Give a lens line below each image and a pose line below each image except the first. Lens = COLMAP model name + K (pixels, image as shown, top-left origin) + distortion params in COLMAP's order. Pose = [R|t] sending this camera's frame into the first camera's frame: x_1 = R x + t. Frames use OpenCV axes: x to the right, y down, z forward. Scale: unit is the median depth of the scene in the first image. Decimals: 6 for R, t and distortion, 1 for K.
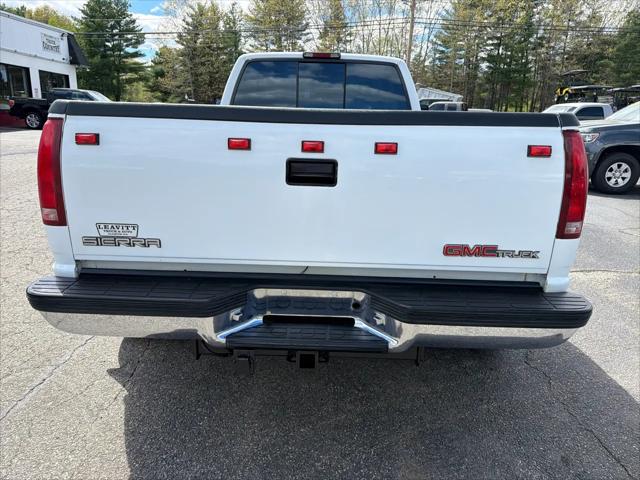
lens RADIAL K [[457.1, 0, 315.2], [0, 457.1, 243.2], [0, 0, 1]] dist [0.031351, -0.024363]
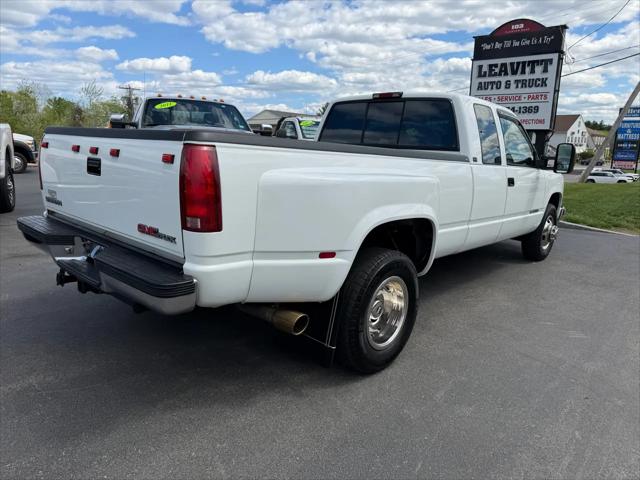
lens RADIAL K [[457.1, 0, 322.9], [0, 457.1, 244.7], [0, 0, 1]] dist [0.031351, -0.024363]
pose [[0.759646, 0.151077, -0.632545, 1.594188], [-0.208580, 0.977858, -0.016940, -0.026919], [0.615981, 0.144805, 0.774338, 0.272070]]
